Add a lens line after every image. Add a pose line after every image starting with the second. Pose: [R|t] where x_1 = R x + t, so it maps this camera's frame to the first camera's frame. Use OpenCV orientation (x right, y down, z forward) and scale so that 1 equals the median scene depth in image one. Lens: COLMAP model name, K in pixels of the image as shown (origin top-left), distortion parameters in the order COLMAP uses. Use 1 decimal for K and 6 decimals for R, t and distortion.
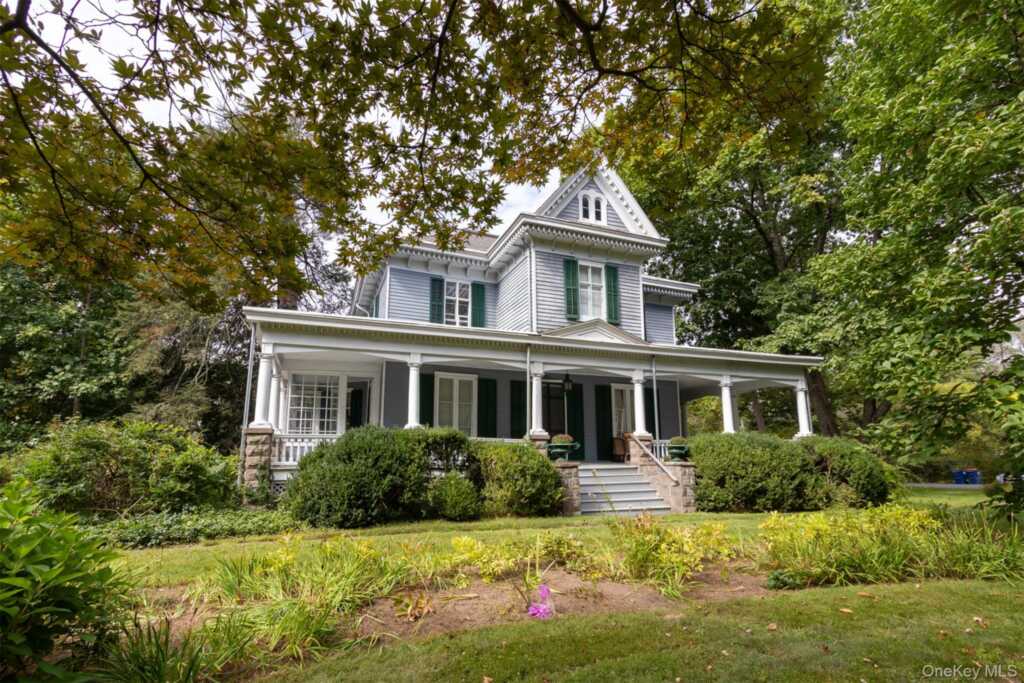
lens RADIAL K [[515.7, 0, 512.0], [0, 515.7, 341.5], [0, 0, 1]] dist [0.001609, 0.000379]
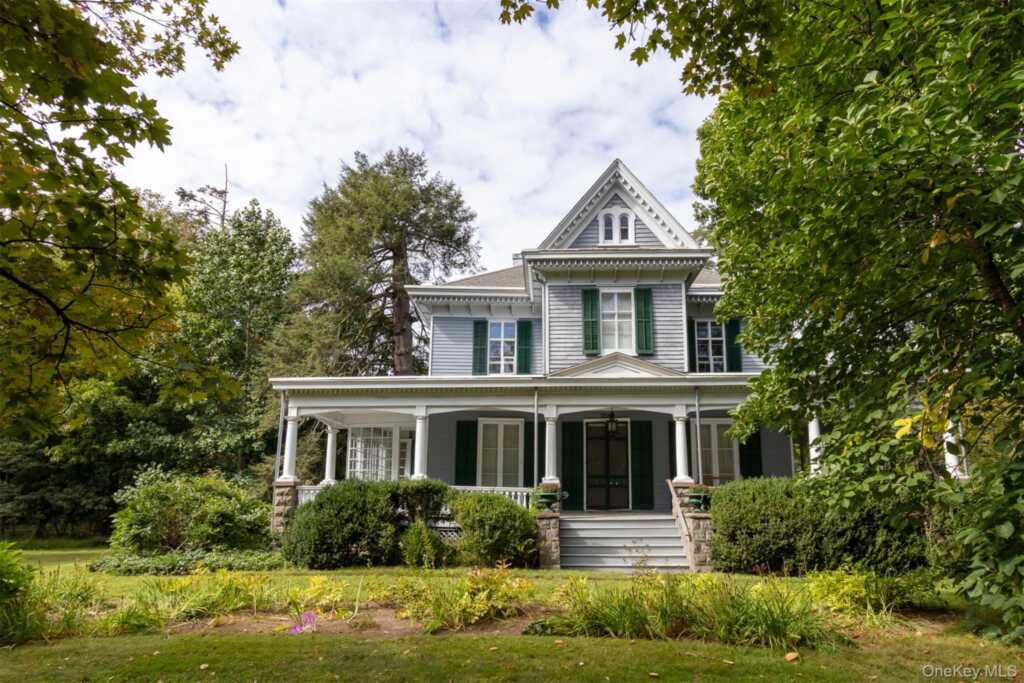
lens RADIAL K [[635.2, 0, 512.0], [0, 635.2, 341.5], [0, 0, 1]] dist [0.002273, 0.000069]
pose [[0.914580, -0.097394, -0.392502, 0.429573], [0.087761, 0.995236, -0.042460, -0.031202], [0.394768, 0.004387, 0.918770, -0.091789]]
